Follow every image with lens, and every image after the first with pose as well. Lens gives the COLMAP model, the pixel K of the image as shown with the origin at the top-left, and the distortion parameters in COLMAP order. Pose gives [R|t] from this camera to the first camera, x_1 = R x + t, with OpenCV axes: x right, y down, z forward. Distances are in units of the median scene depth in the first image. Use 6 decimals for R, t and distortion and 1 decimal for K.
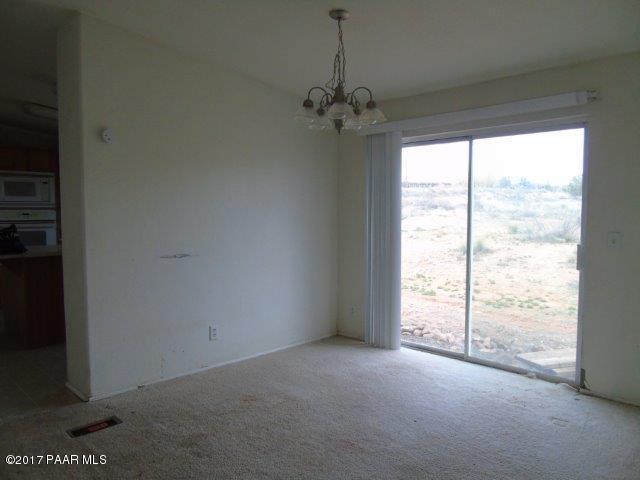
lens RADIAL K [[475.6, 0, 317.9], [0, 475.6, 239.1], [0, 0, 1]] dist [-0.027704, 0.005450]
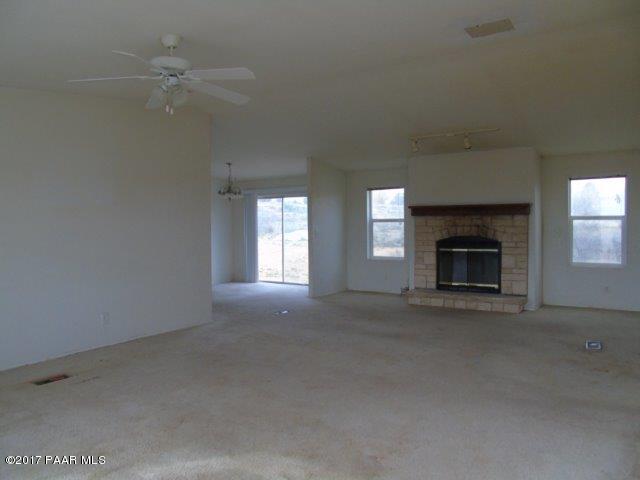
lens RADIAL K [[475.6, 0, 317.9], [0, 475.6, 239.1], [0, 0, 1]] dist [-0.027704, 0.005450]
pose [[0.980845, -0.008185, 0.194619, 0.001669], [0.014141, 0.999473, -0.029230, 0.094884], [-0.194277, 0.031422, 0.980443, -1.579349]]
